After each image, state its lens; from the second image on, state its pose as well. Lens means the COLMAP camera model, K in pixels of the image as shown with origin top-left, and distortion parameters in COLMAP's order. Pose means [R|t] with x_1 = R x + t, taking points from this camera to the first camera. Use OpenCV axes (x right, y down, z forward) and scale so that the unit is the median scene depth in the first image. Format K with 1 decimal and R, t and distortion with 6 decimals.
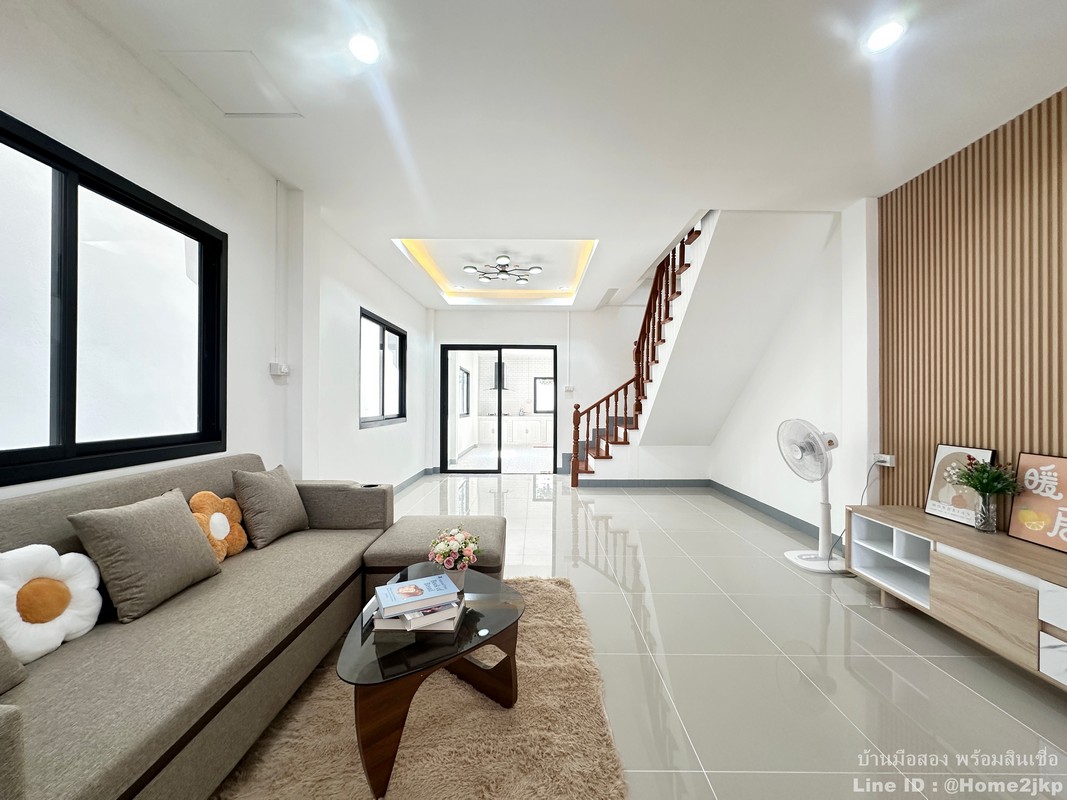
lens RADIAL K [[427.9, 0, 535.0], [0, 427.9, 399.2], [0, 0, 1]] dist [-0.003341, 0.000712]
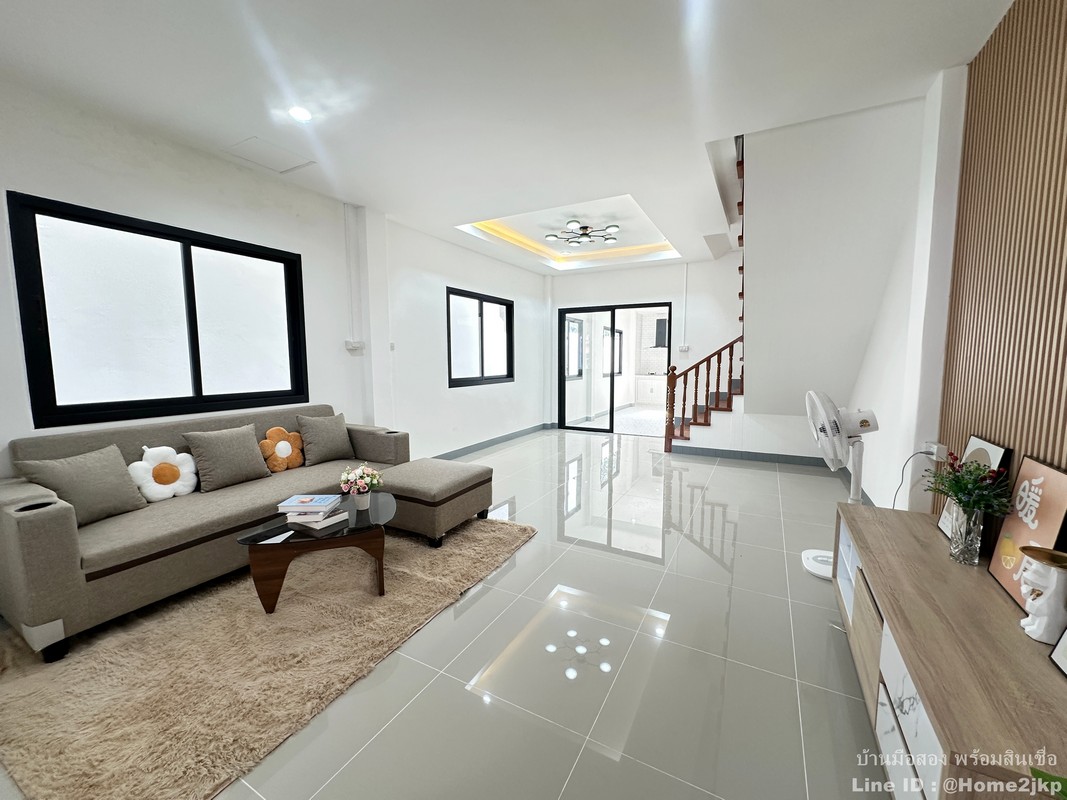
lens RADIAL K [[427.9, 0, 529.4], [0, 427.9, 399.1], [0, 0, 1]] dist [-0.003341, 0.000712]
pose [[0.877272, 0.038271, -0.478466, 0.367497], [0.010505, 0.995047, 0.098852, -0.016740], [0.479879, -0.091746, 0.872524, 0.029087]]
